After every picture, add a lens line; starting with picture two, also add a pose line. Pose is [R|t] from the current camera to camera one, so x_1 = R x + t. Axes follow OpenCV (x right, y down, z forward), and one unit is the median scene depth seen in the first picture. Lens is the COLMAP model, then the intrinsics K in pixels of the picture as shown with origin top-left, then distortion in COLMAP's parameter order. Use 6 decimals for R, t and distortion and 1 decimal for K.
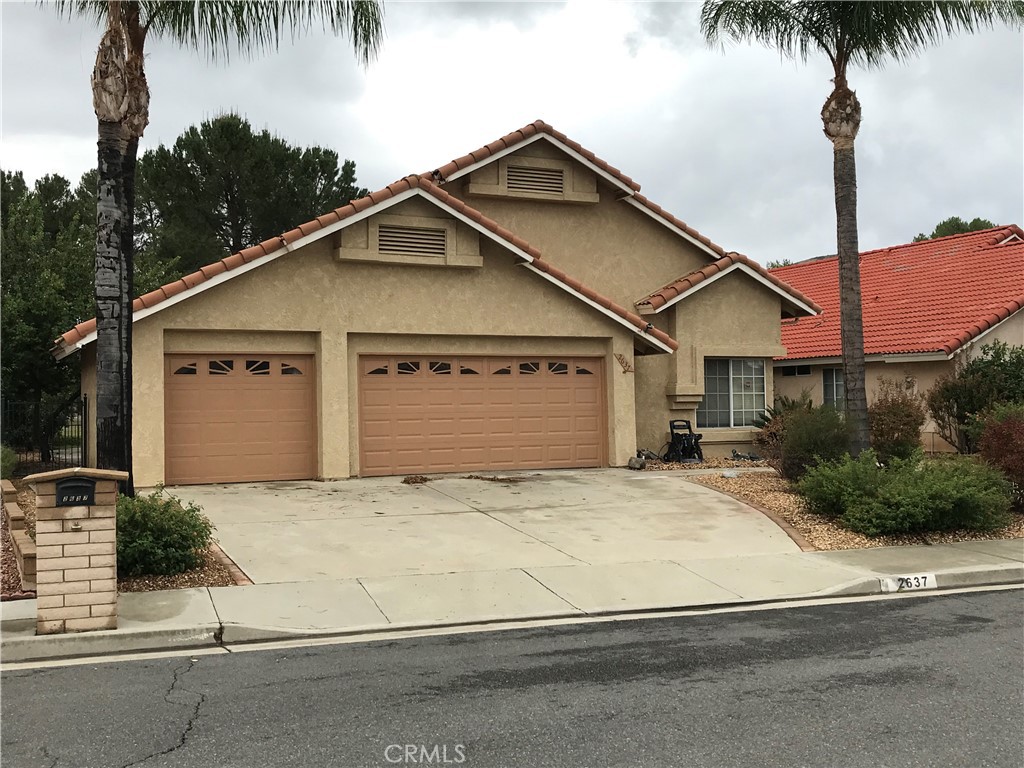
lens RADIAL K [[1113.5, 0, 508.8], [0, 1113.5, 383.4], [0, 0, 1]] dist [0.071013, -0.207849]
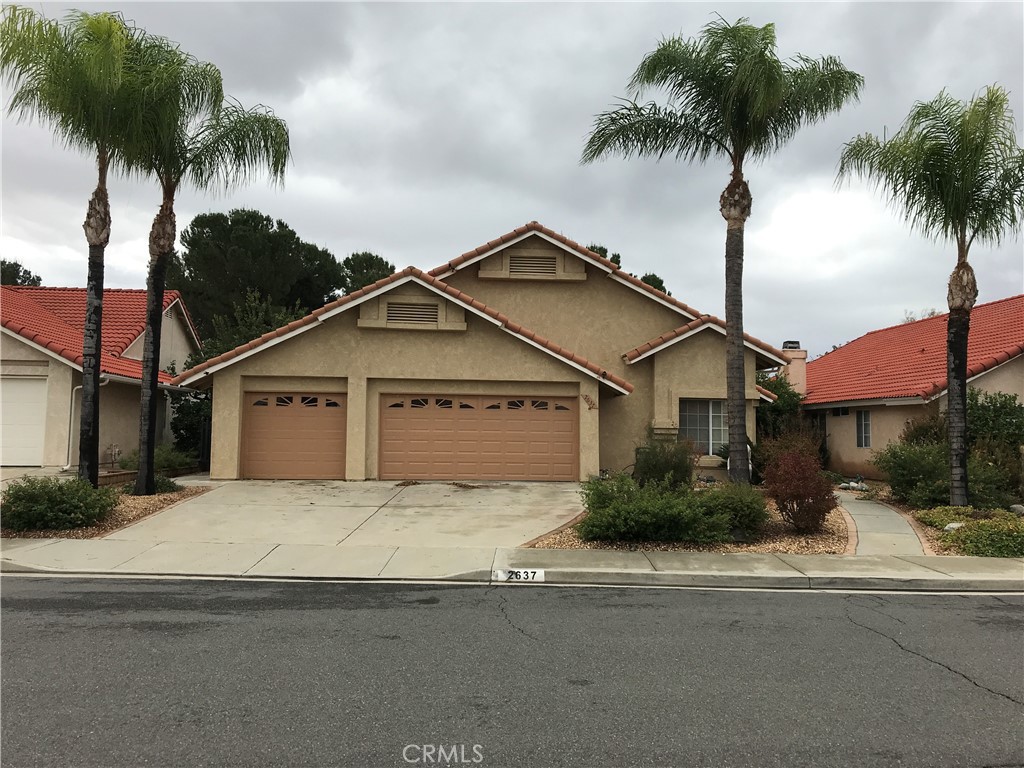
lens RADIAL K [[831.3, 0, 507.5], [0, 831.3, 380.9], [0, 0, 1]] dist [0.039982, -0.038119]
pose [[0.931706, 0.002361, -0.363205, 0.391455], [-0.018809, 0.998951, -0.041756, -0.000442], [0.362725, 0.045736, 0.930773, 0.065958]]
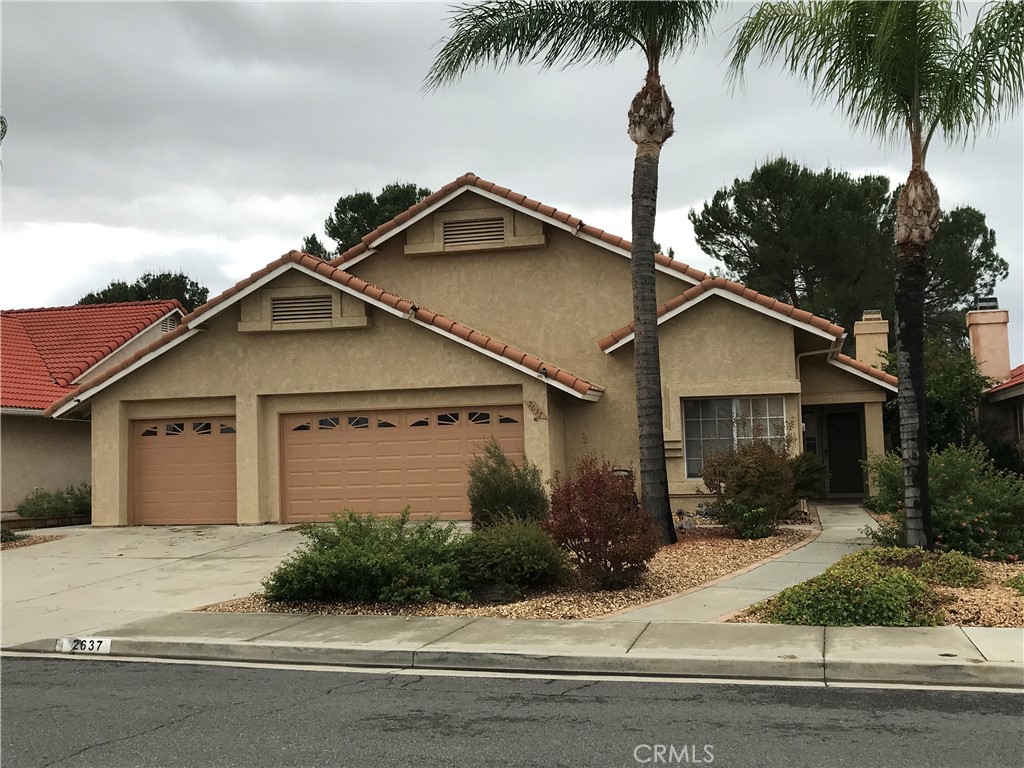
lens RADIAL K [[1113.5, 0, 508.8], [0, 1113.5, 383.4], [0, 0, 1]] dist [0.071013, -0.207849]
pose [[0.771617, -0.049938, -0.634124, 0.738518], [0.028277, 0.998621, -0.044233, 0.000129], [0.635458, 0.016200, 0.771965, 0.267209]]
